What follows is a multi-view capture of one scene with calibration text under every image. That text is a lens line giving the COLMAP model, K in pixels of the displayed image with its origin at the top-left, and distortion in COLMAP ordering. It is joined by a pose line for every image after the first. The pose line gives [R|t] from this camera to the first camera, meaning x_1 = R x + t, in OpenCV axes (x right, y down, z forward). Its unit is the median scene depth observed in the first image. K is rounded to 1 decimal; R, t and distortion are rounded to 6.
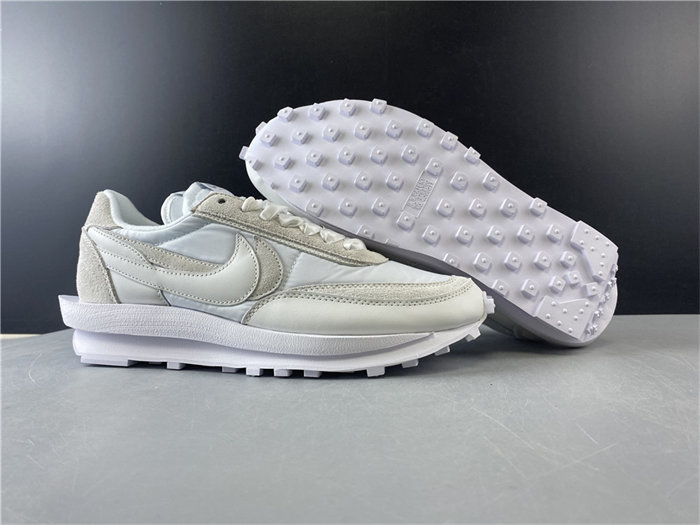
lens RADIAL K [[524.8, 0, 348.4], [0, 524.8, 260.6], [0, 0, 1]] dist [0.003852, -0.001349]
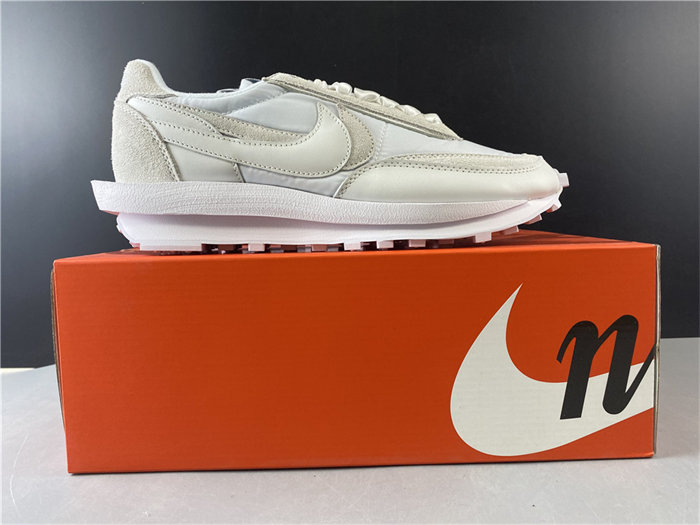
lens RADIAL K [[524.8, 0, 346.9], [0, 524.8, 265.3], [0, 0, 1]] dist [0.003852, -0.001349]
pose [[0.974948, -0.042299, 0.218375, -0.380267], [0.029092, 0.997568, 0.063344, 0.178176], [-0.220523, -0.055404, 0.973807, 0.088495]]
